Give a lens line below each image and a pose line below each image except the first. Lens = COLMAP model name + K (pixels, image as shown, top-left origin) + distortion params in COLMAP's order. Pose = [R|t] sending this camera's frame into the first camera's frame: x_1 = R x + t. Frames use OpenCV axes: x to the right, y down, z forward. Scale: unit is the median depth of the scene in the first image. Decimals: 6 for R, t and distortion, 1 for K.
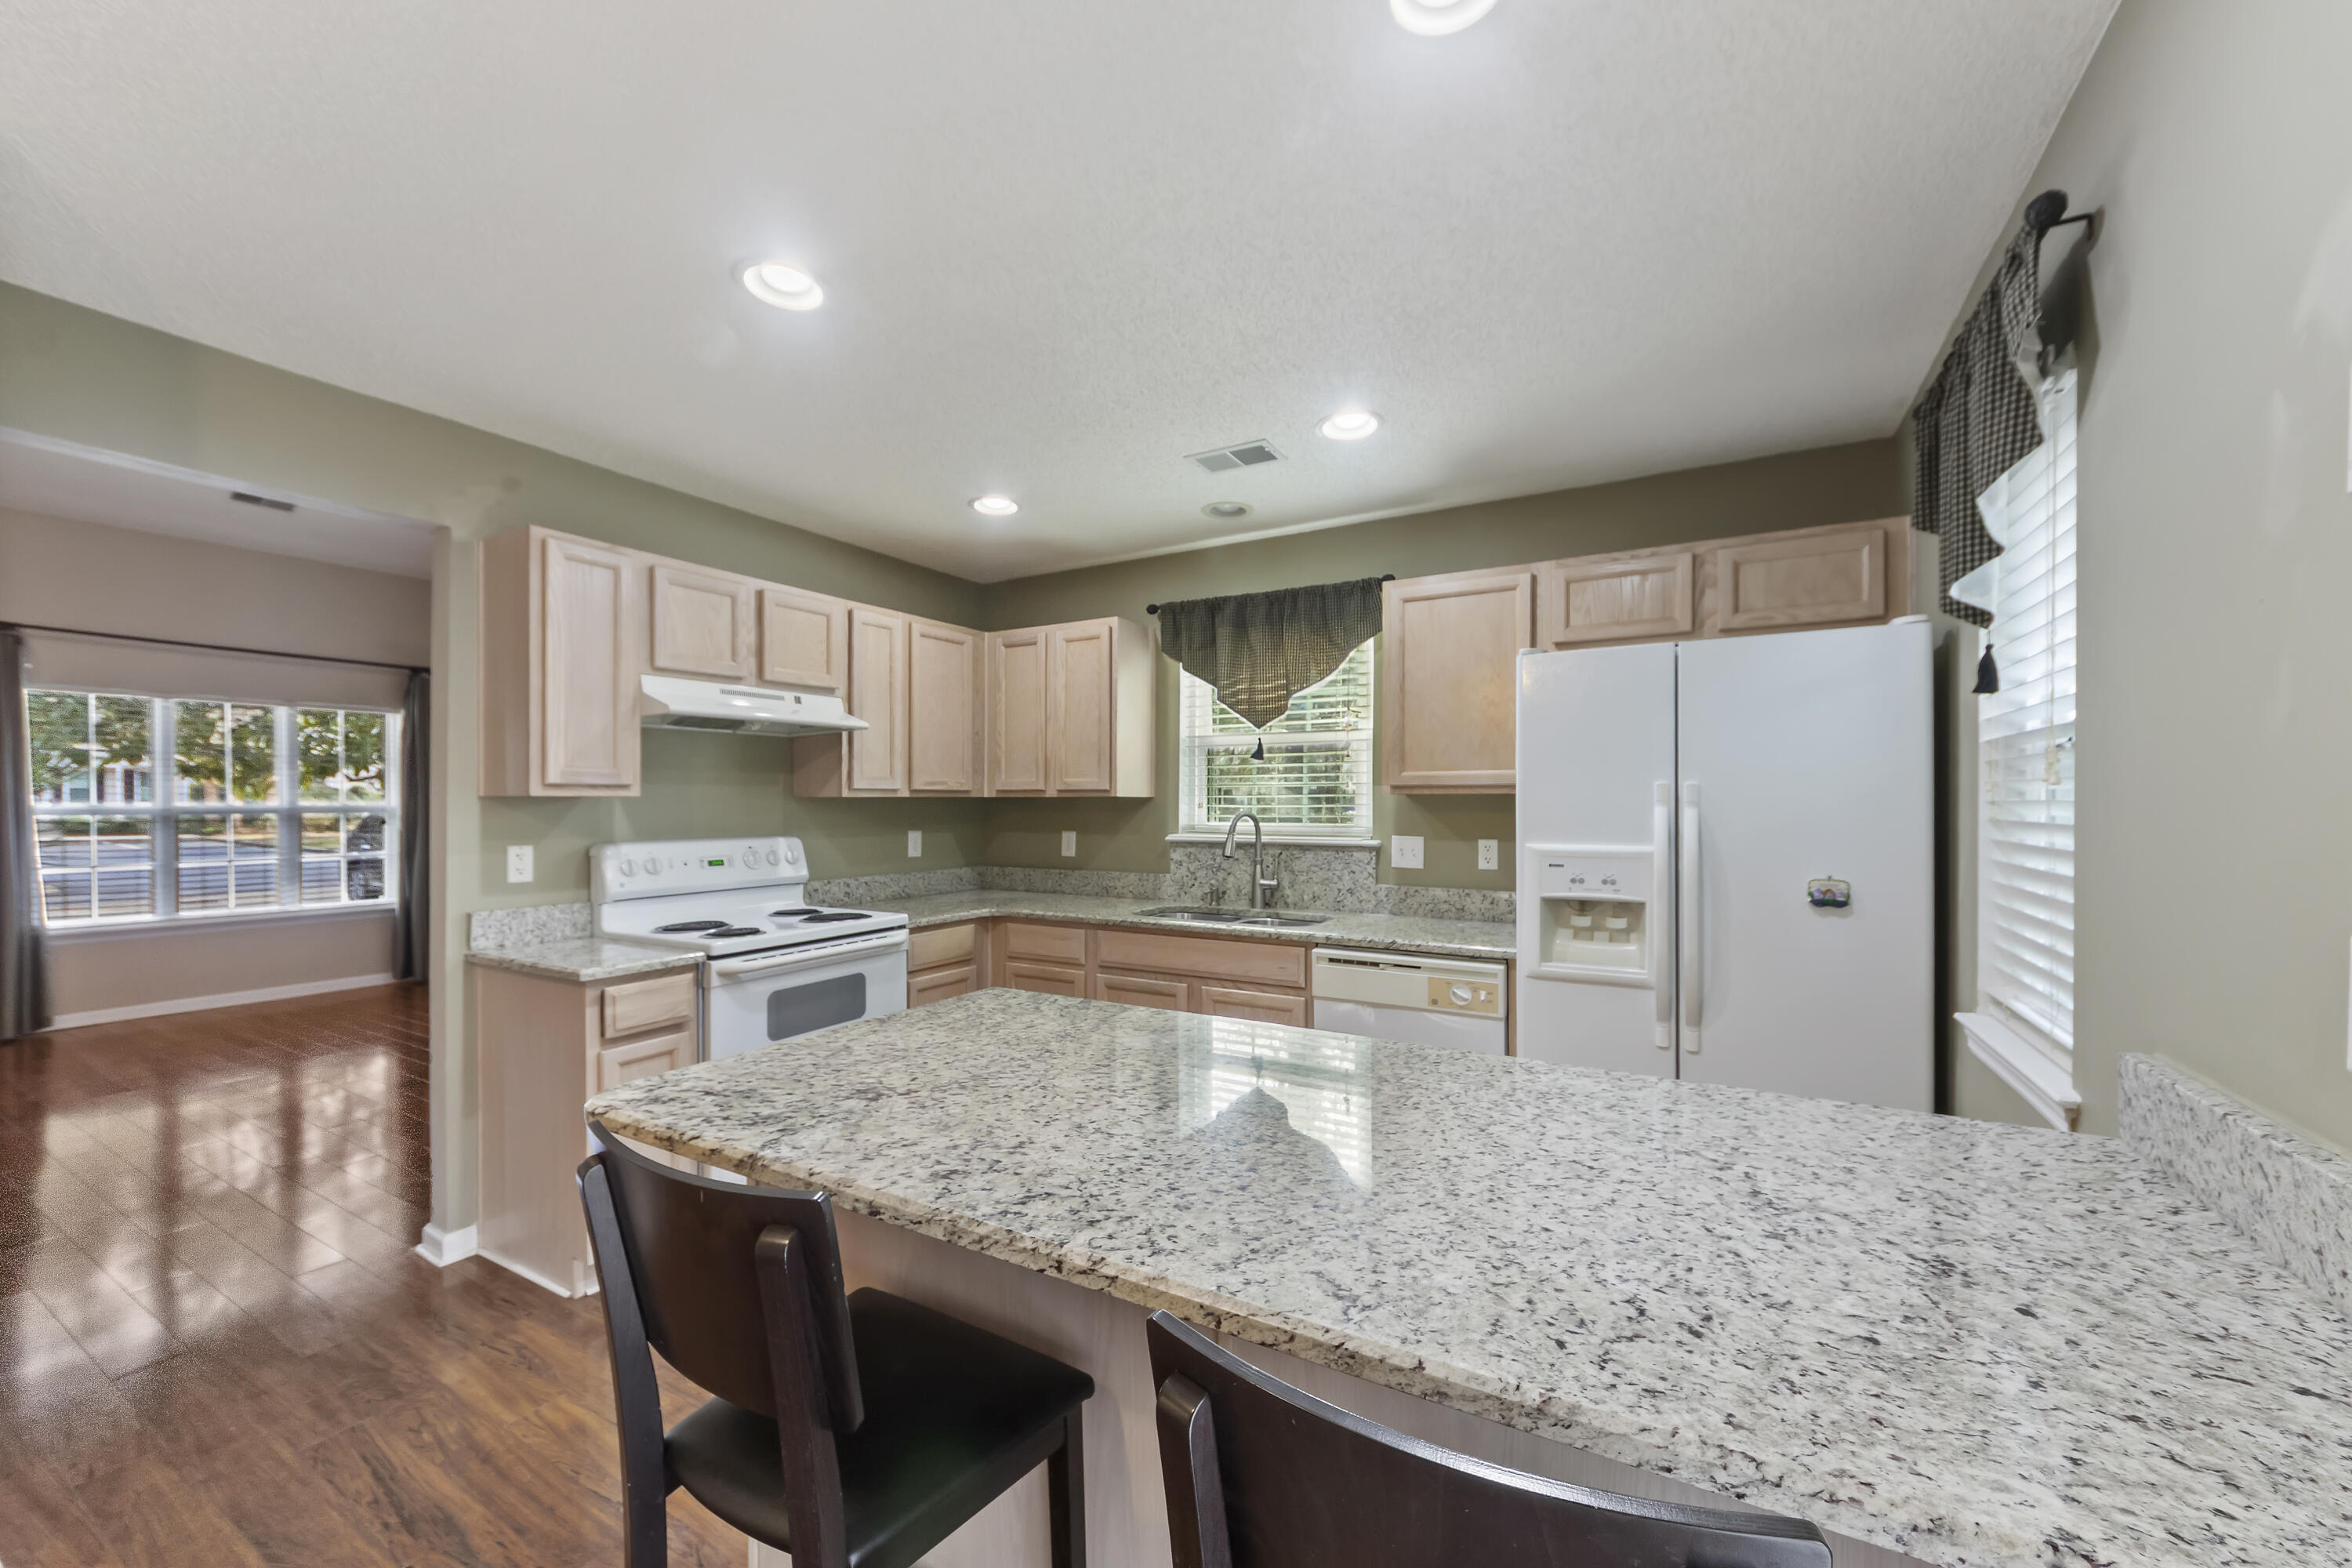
lens RADIAL K [[894.5, 0, 1175.9], [0, 894.5, 795.2], [0, 0, 1]] dist [0.002543, -0.000150]
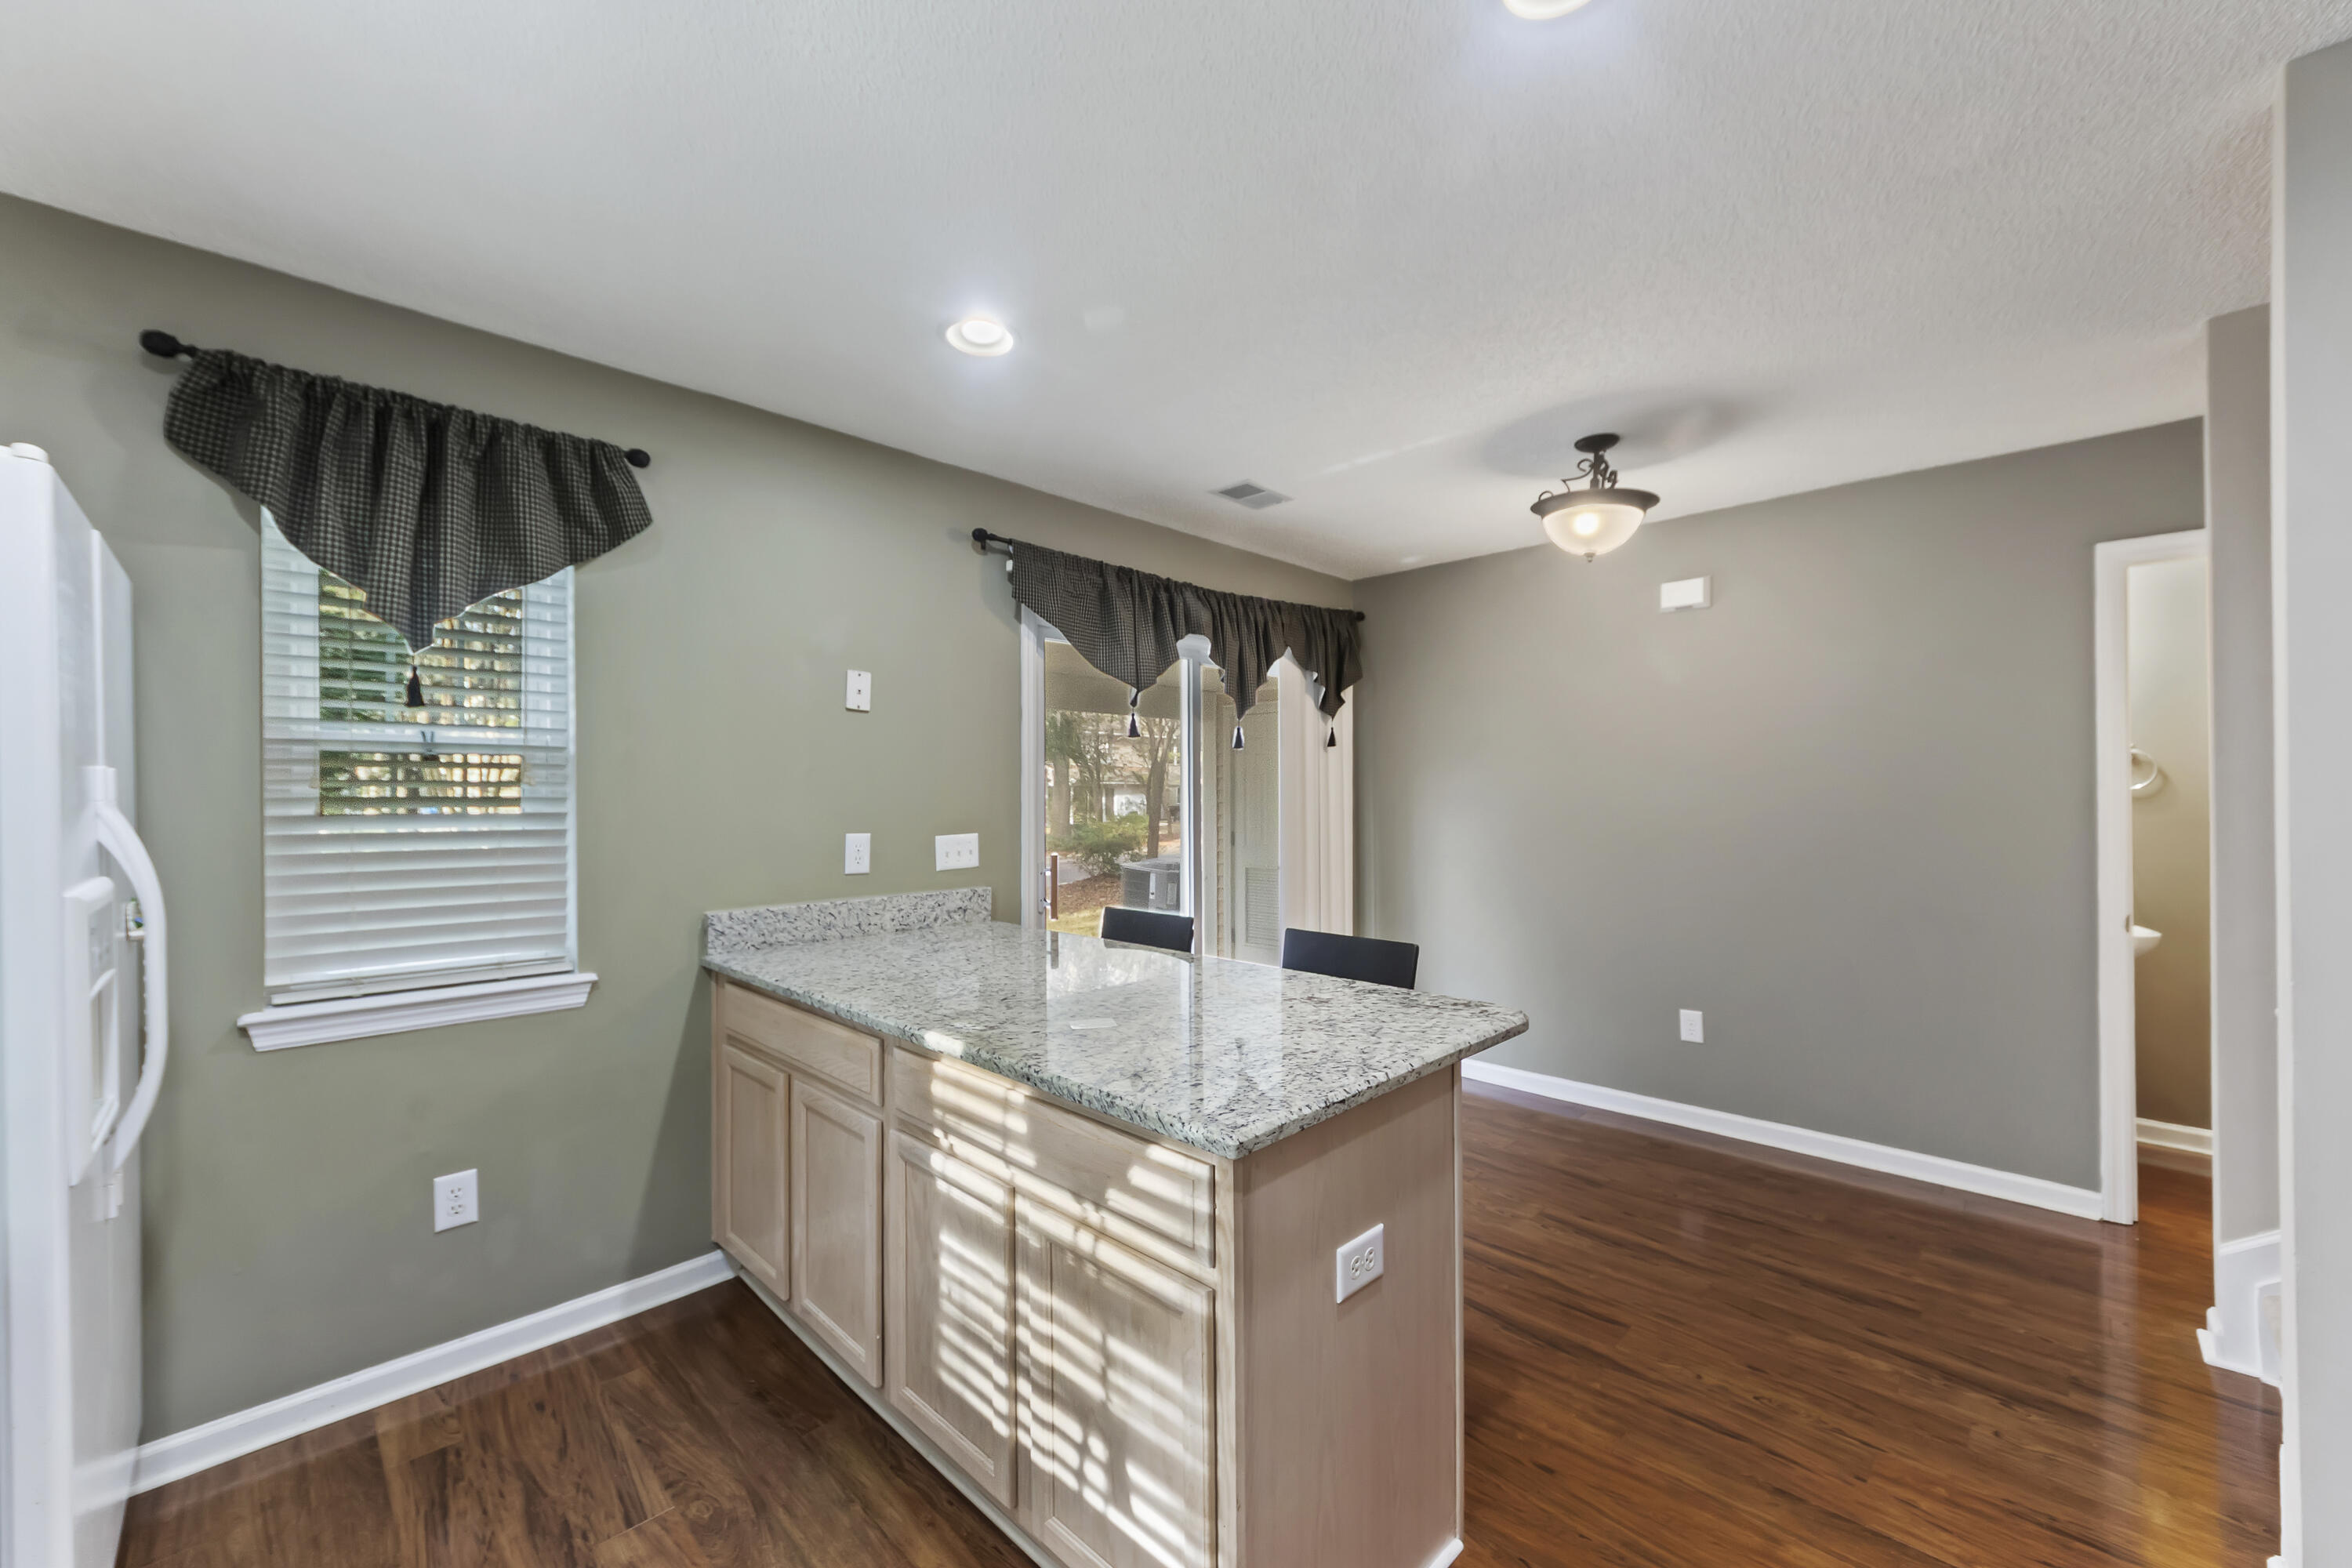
lens RADIAL K [[914.5, 0, 1176.0], [0, 914.5, 784.0], [0, 0, 1]] dist [0.015715, -0.000056]
pose [[-0.968253, 0.005603, 0.249910, -0.209165], [0.002058, 0.999894, -0.014445, 0.004277], [-0.249964, -0.013472, -0.968161, 1.052729]]
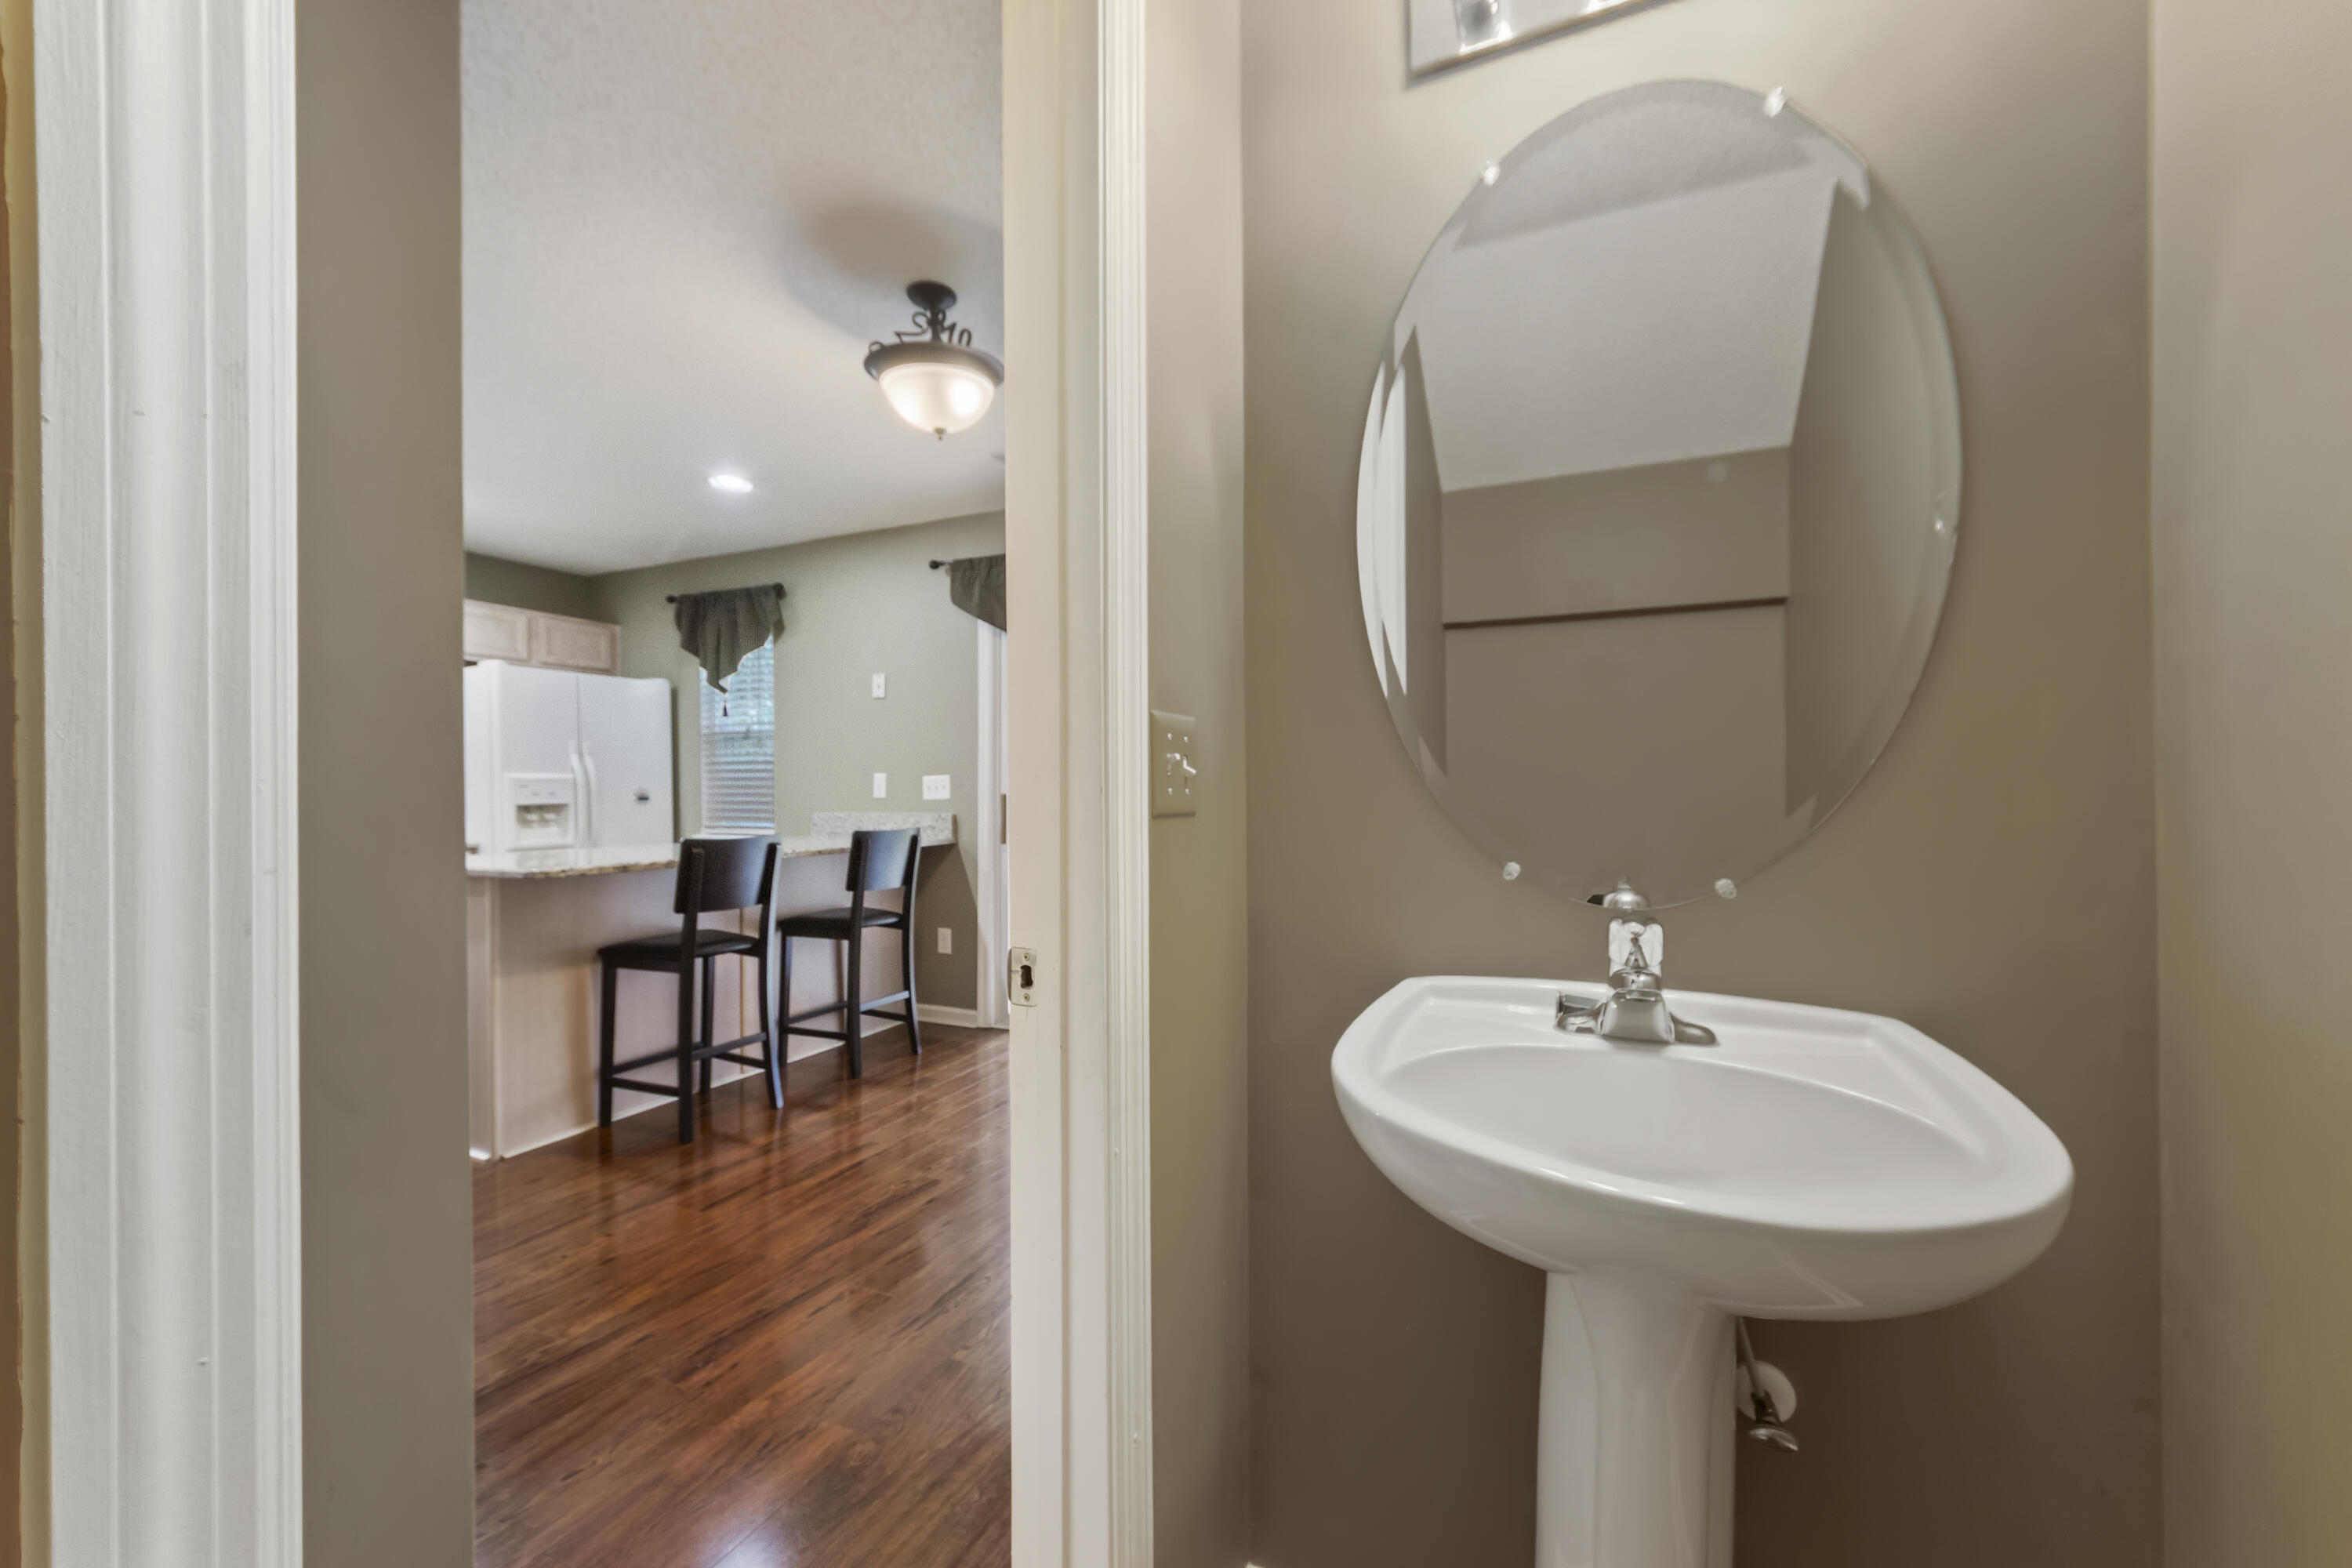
lens RADIAL K [[875.1, 0, 1207.7], [0, 875.1, 816.1], [0, 0, 1]] dist [0.000413, -0.000051]
pose [[-0.133122, -0.032766, 0.990558, -1.168461], [0.000559, 0.999451, 0.033135, 0.063113], [-0.991099, 0.004964, -0.133031, -0.092061]]
